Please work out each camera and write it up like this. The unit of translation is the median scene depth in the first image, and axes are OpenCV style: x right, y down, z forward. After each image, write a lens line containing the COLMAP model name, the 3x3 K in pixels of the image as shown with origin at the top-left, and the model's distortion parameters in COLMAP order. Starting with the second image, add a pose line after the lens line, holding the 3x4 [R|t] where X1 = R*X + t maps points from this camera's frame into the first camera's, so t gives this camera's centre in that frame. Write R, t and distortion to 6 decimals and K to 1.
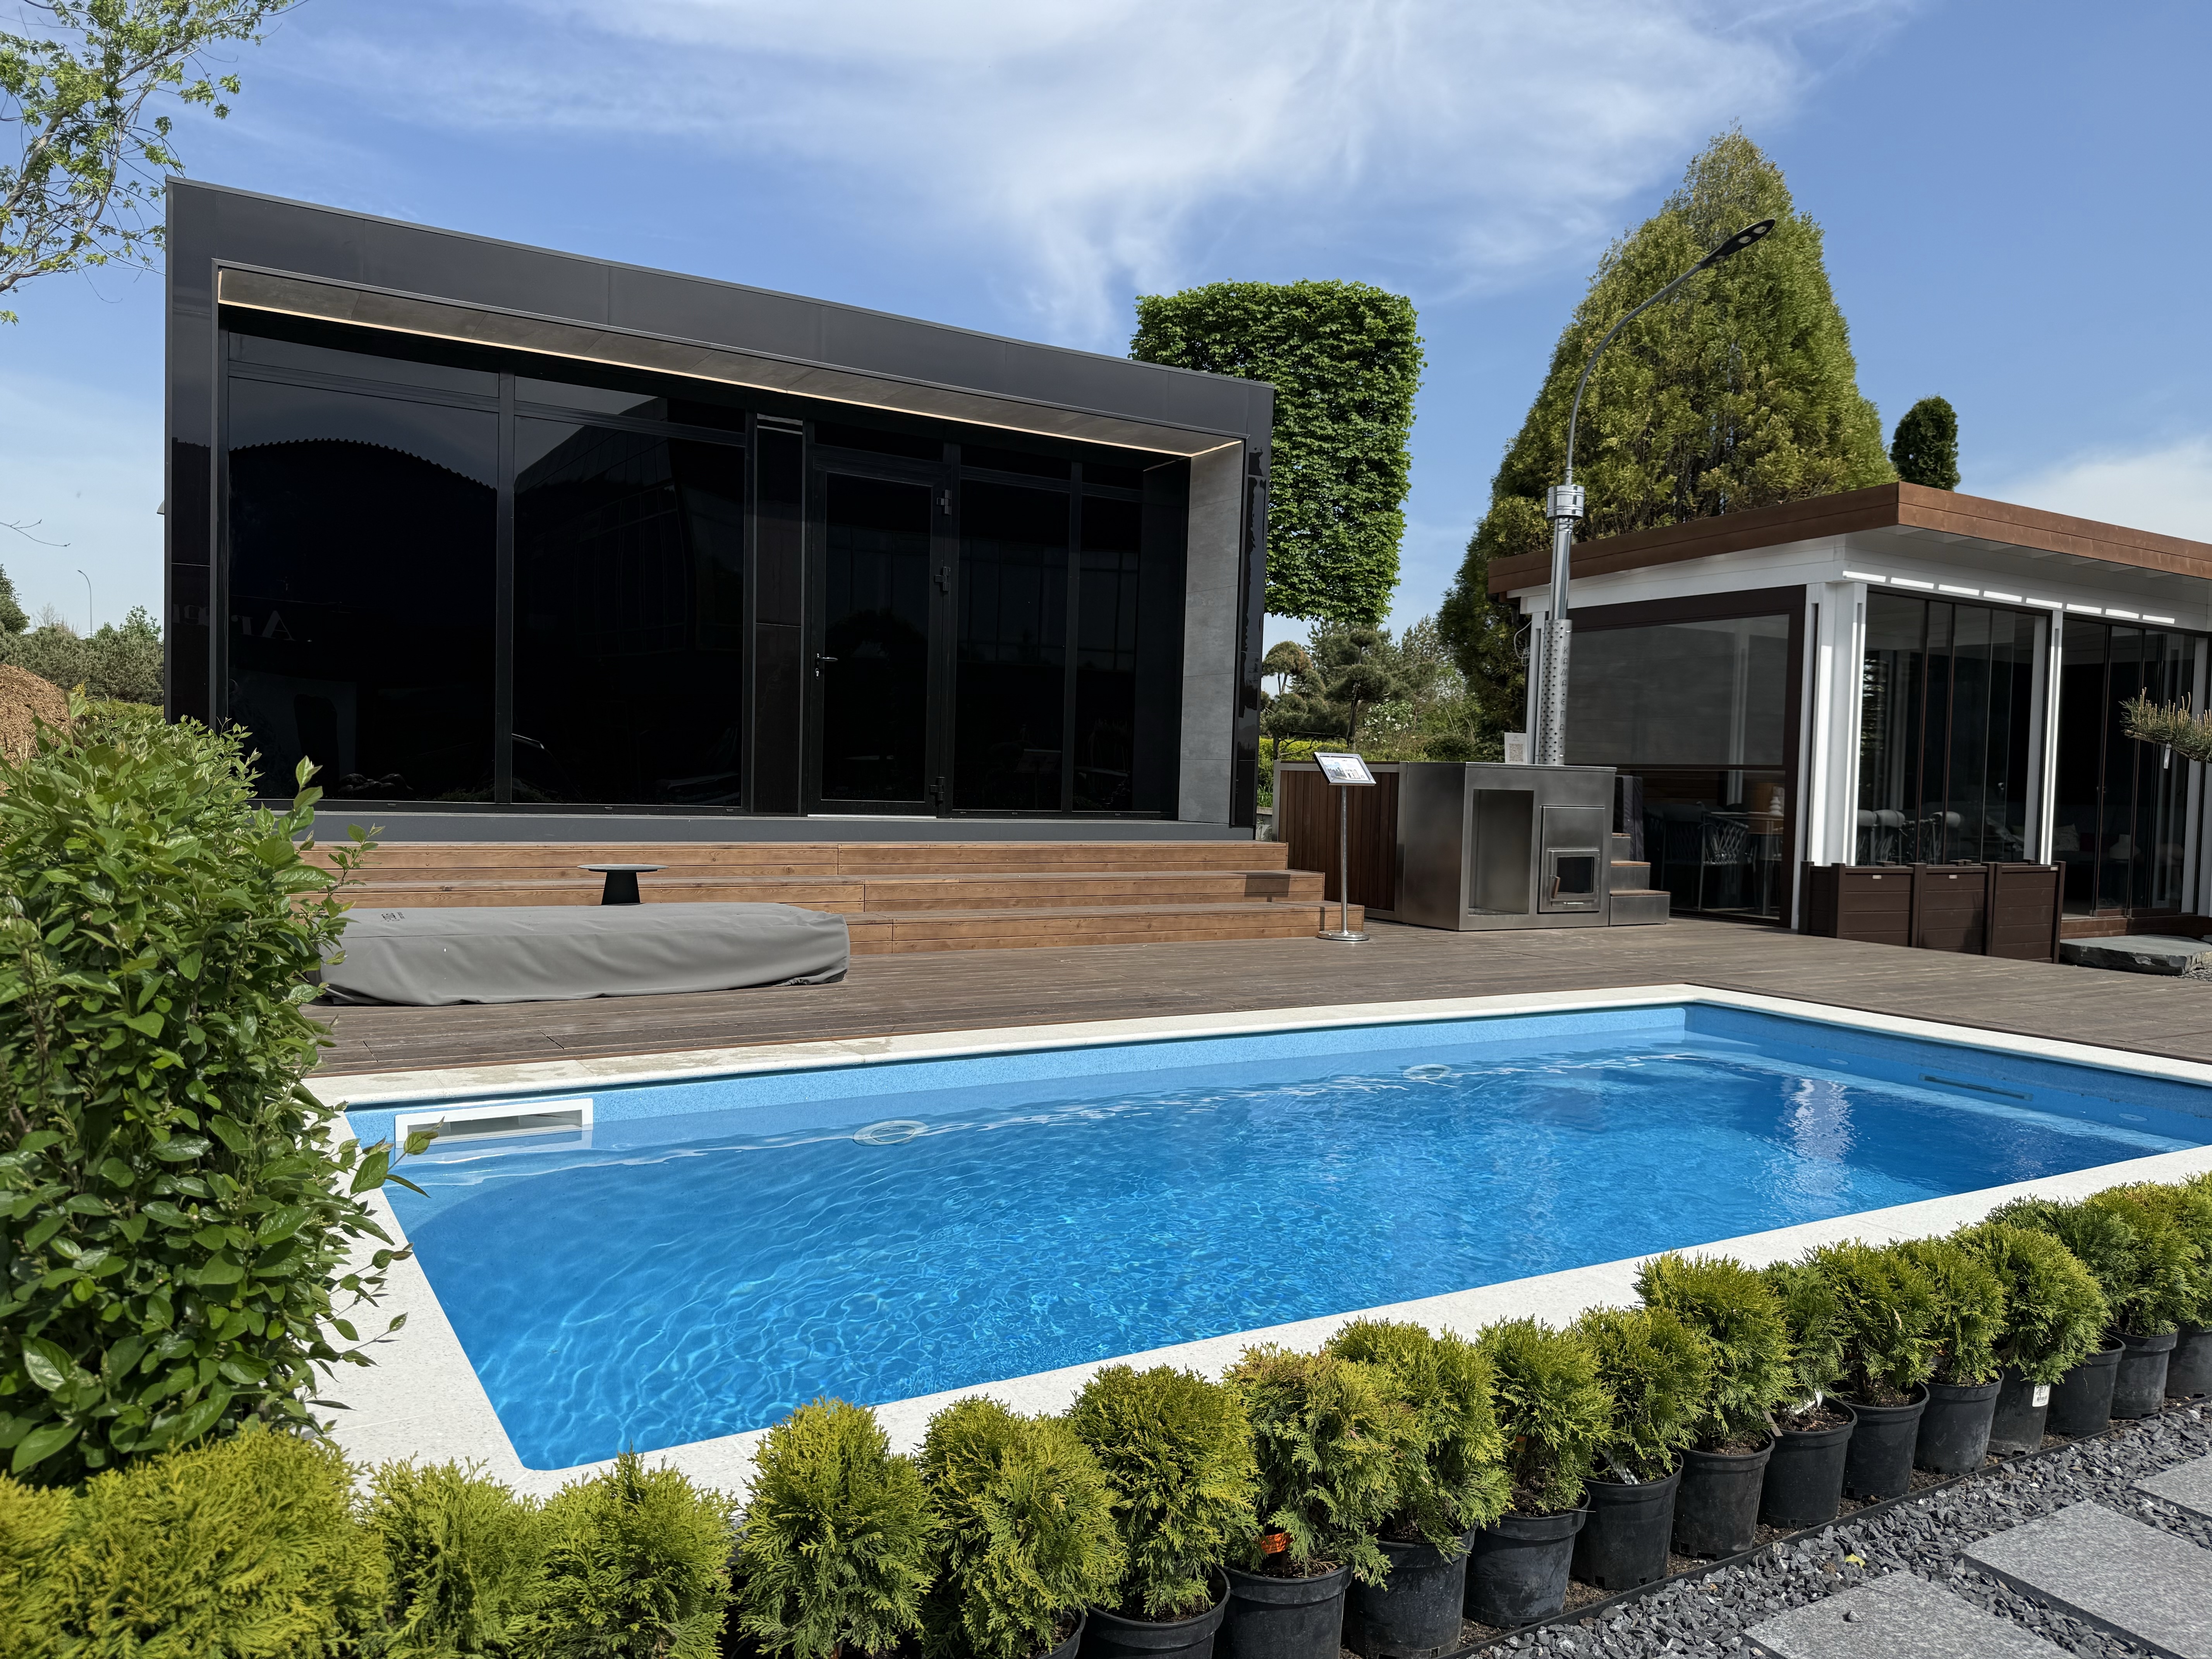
lens RADIAL K [[1544.4, 0, 1105.5], [0, 1544.4, 876.1], [0, 0, 1]] dist [0.017625, 0.000179]
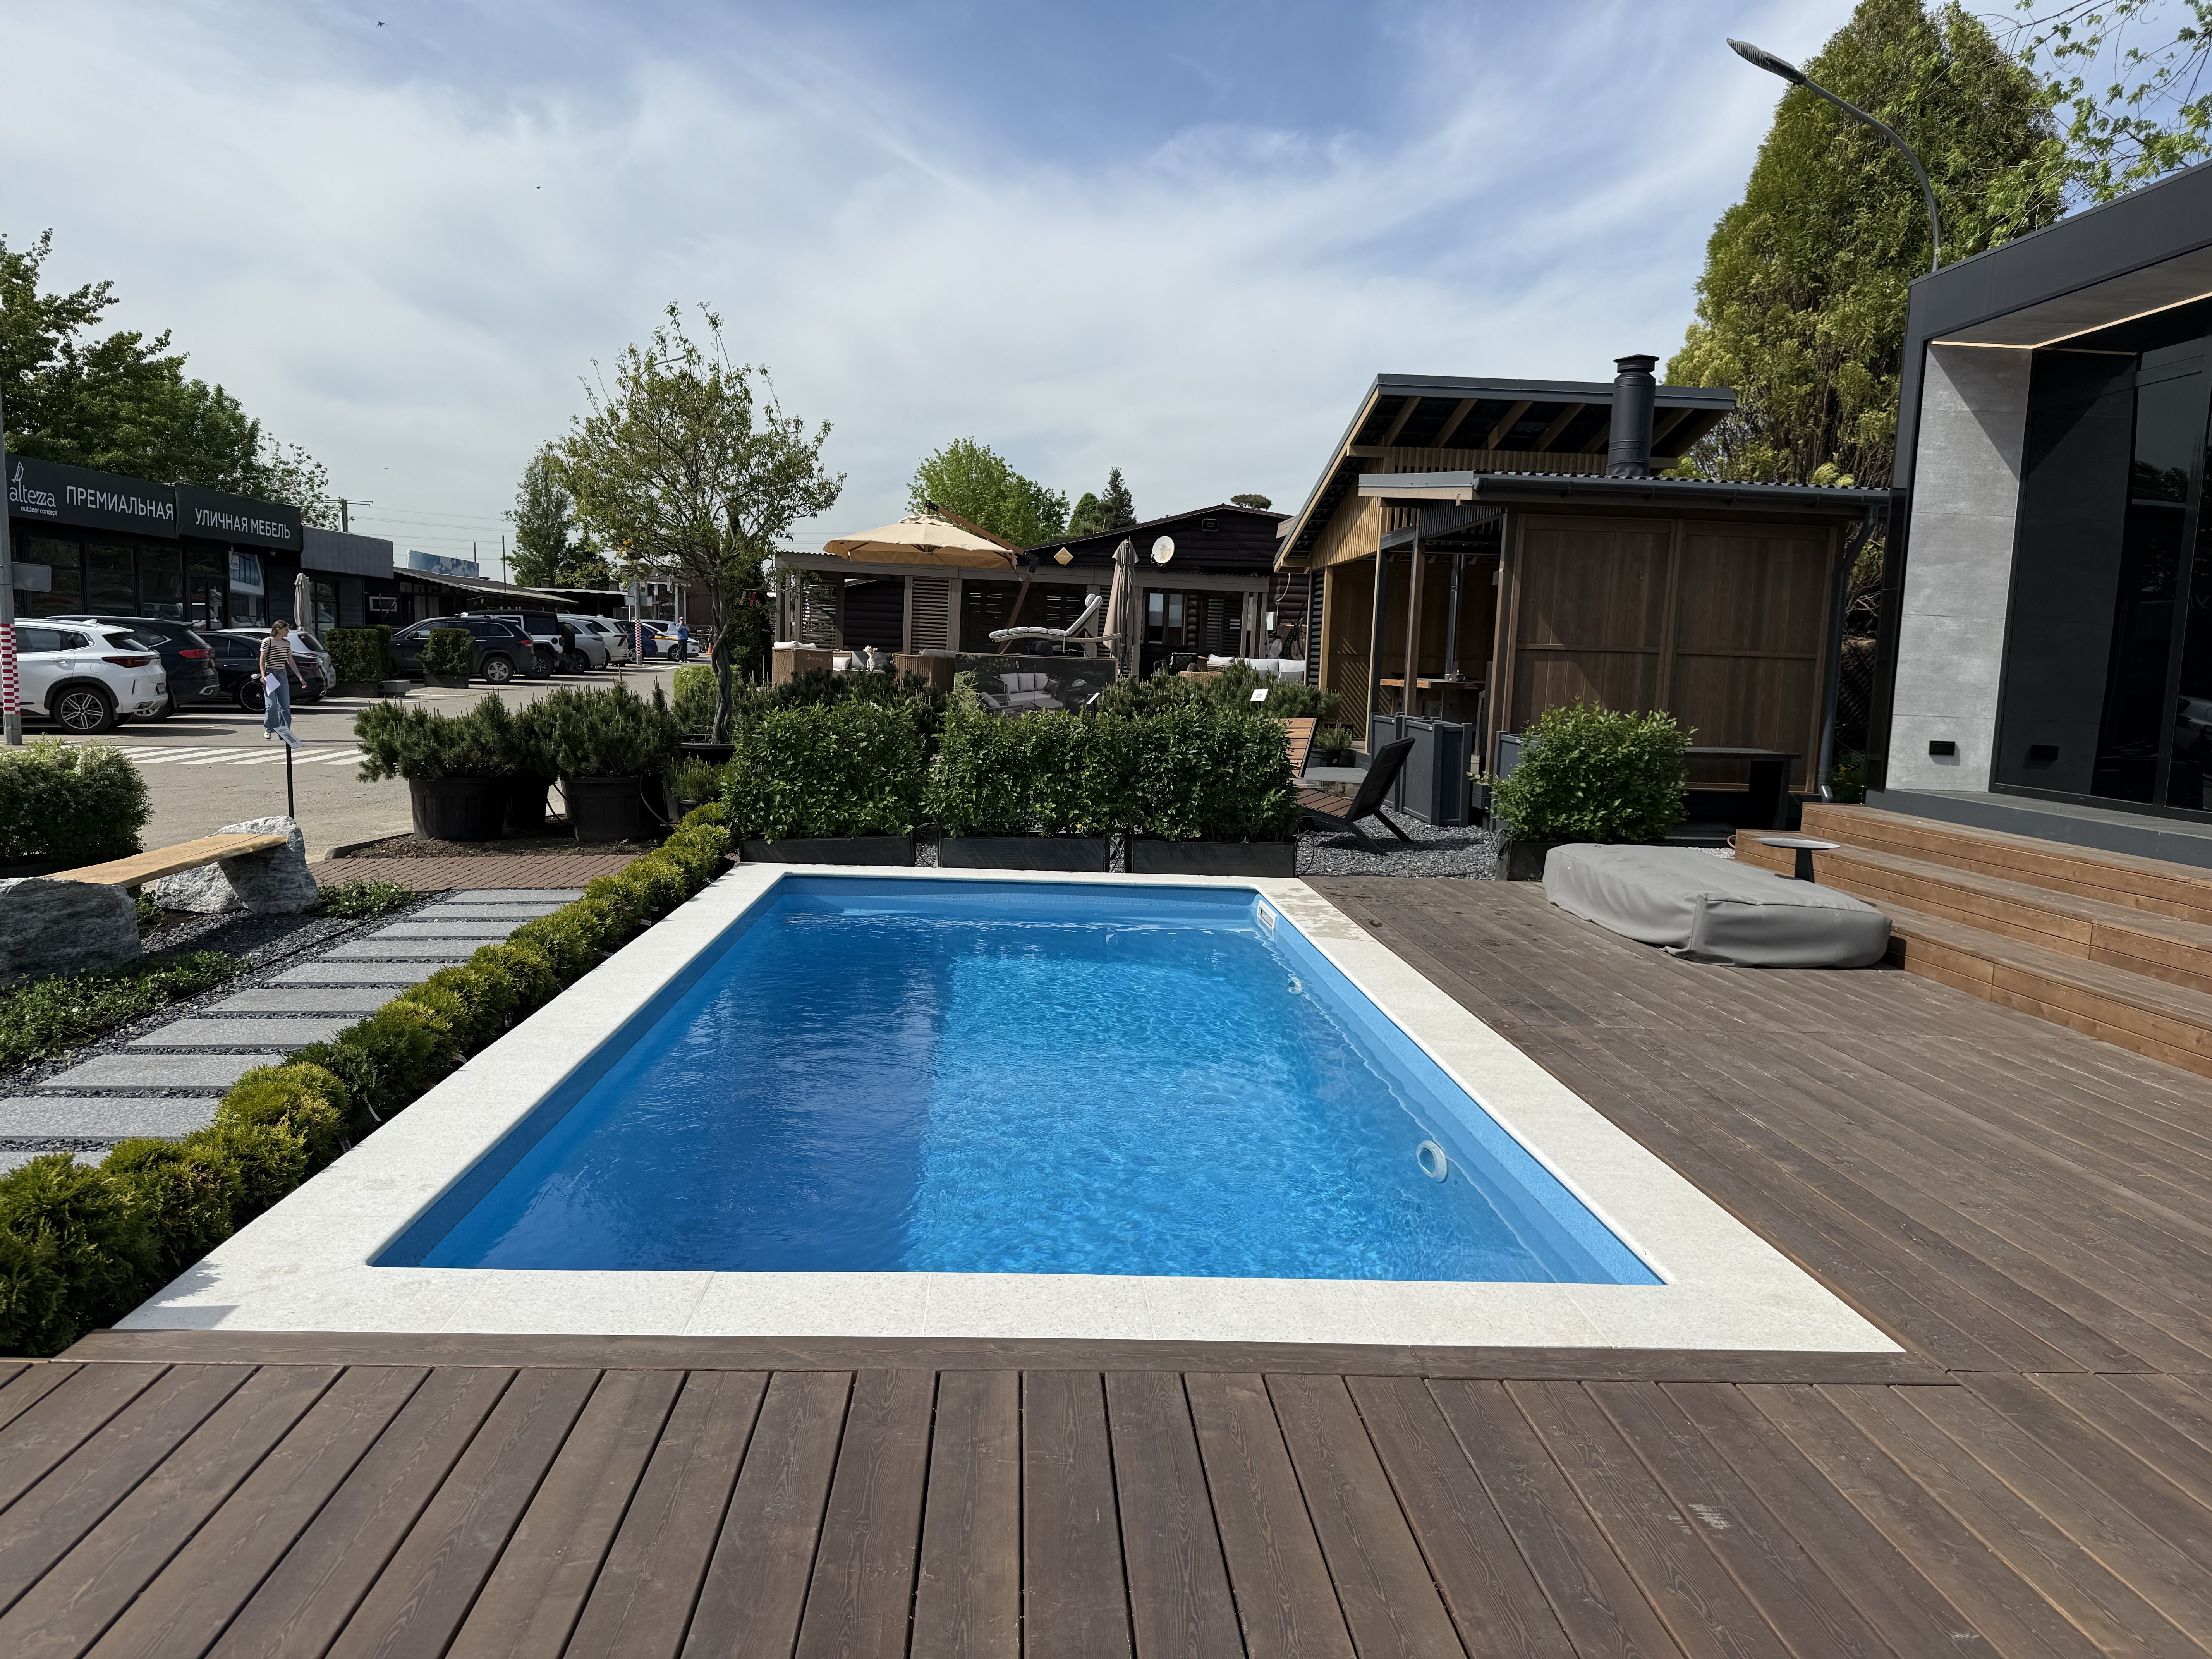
lens RADIAL K [[1544.4, 0, 1105.5], [0, 1544.4, 876.1], [0, 0, 1]] dist [0.017625, 0.000179]
pose [[-0.458337, 0.079337, -0.885230, 0.544291], [-0.104332, 0.984319, 0.142237, -0.055516], [0.882633, 0.157551, -0.442872, 0.699736]]
